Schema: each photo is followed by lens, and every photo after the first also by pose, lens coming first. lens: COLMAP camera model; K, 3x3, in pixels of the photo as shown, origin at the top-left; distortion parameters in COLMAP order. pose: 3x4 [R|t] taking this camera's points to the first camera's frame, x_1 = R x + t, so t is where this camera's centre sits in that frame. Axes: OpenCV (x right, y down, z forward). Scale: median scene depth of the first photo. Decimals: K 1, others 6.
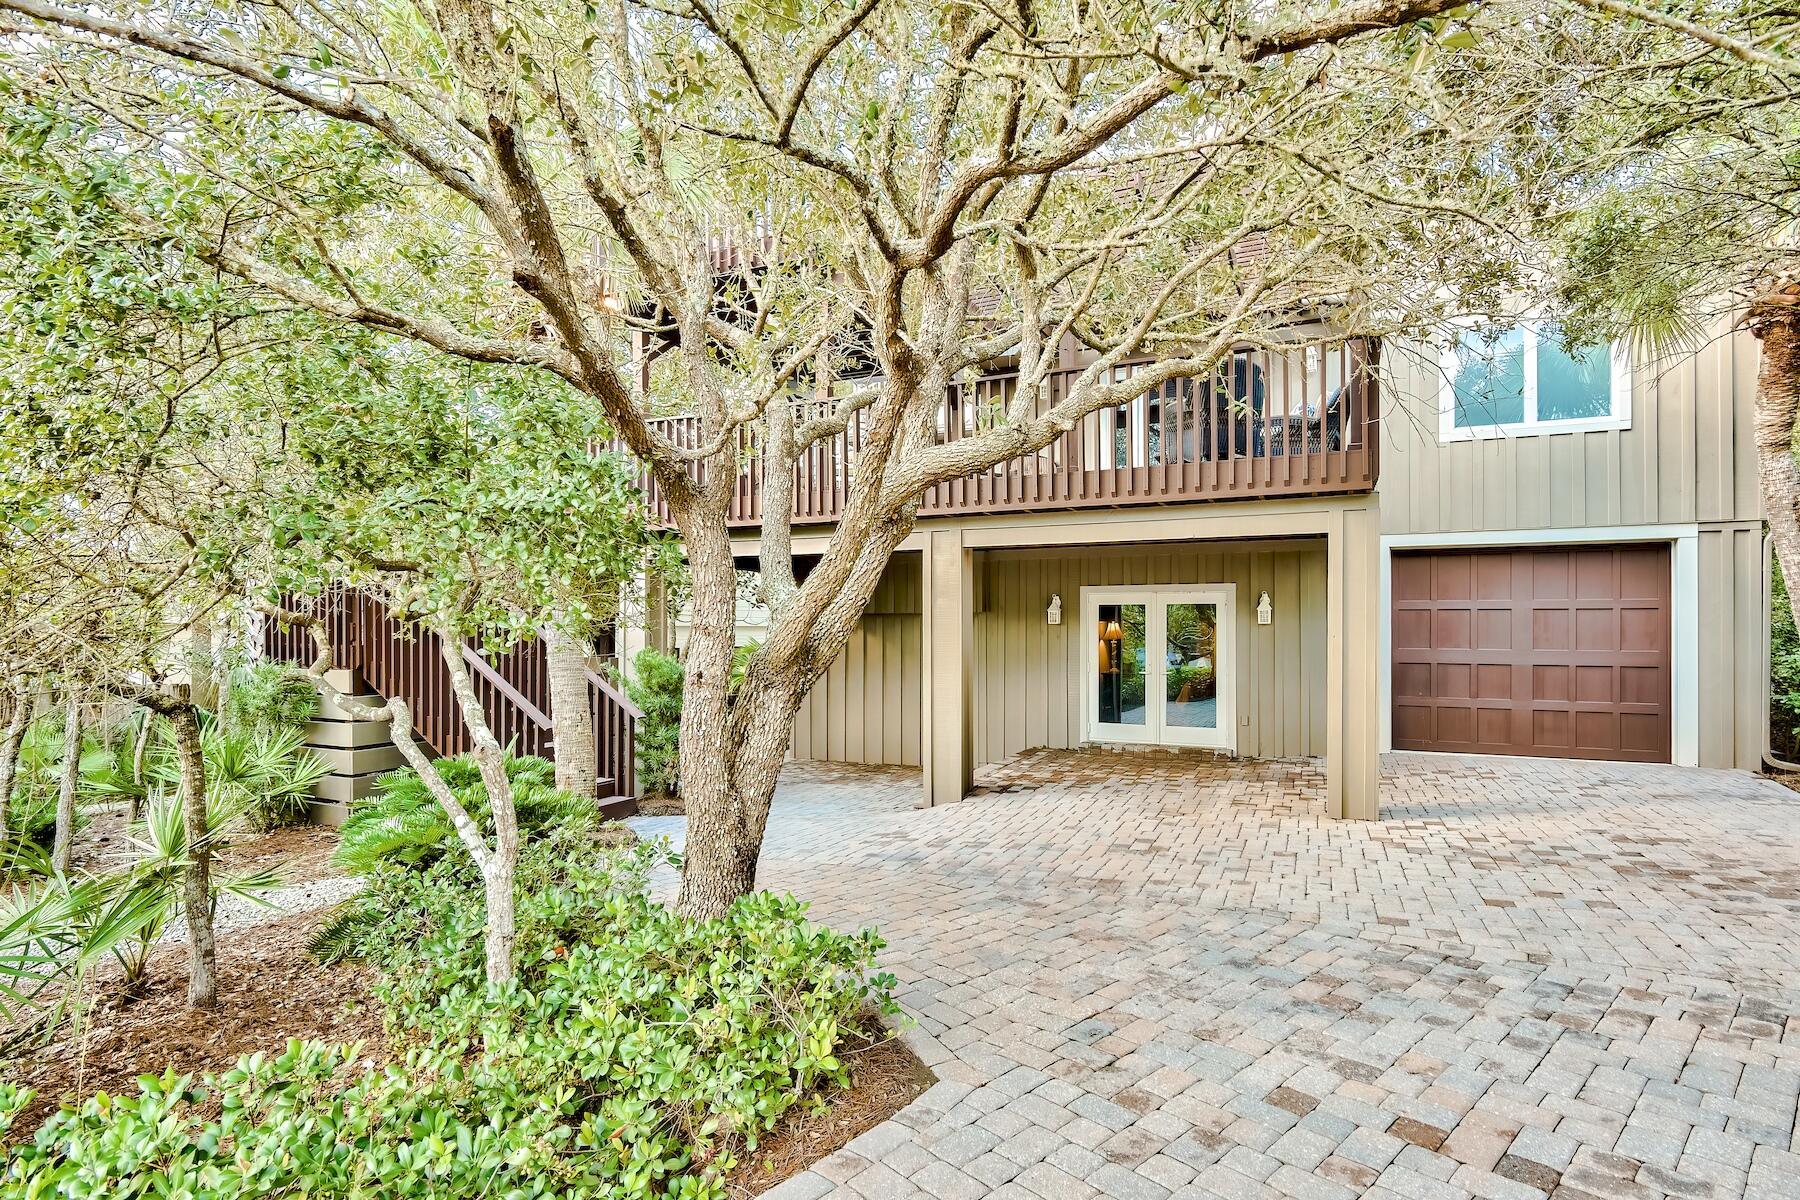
lens RADIAL K [[919.5, 0, 900.0], [0, 919.5, 600.0], [0, 0, 1]] dist [-0.002942, 0.000282]
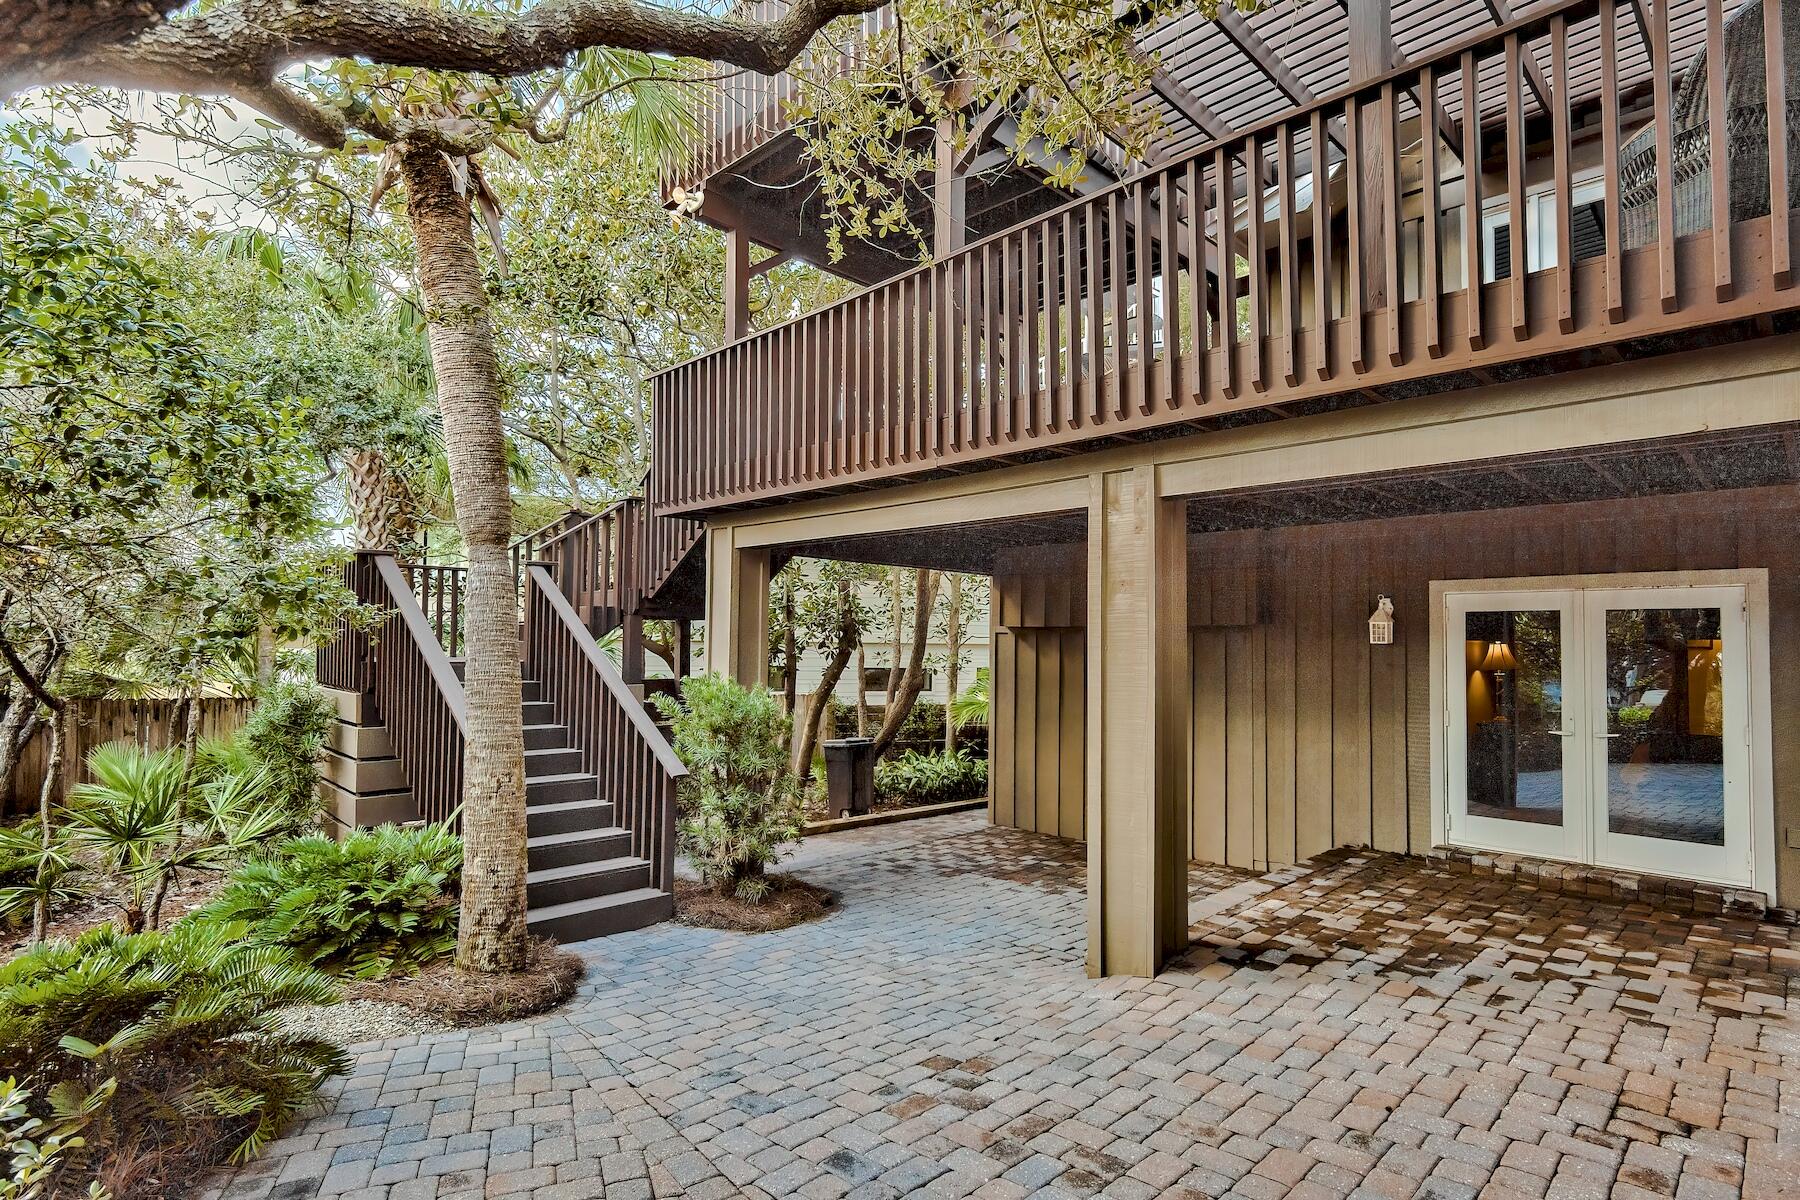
lens RADIAL K [[919.5, 0, 900.0], [0, 919.5, 600.0], [0, 0, 1]] dist [-0.002942, 0.000282]
pose [[0.936715, -0.006001, -0.350041, 0.100898], [-0.000803, 0.999814, -0.019290, 0.011163], [0.350091, 0.018350, 0.936536, 0.392967]]
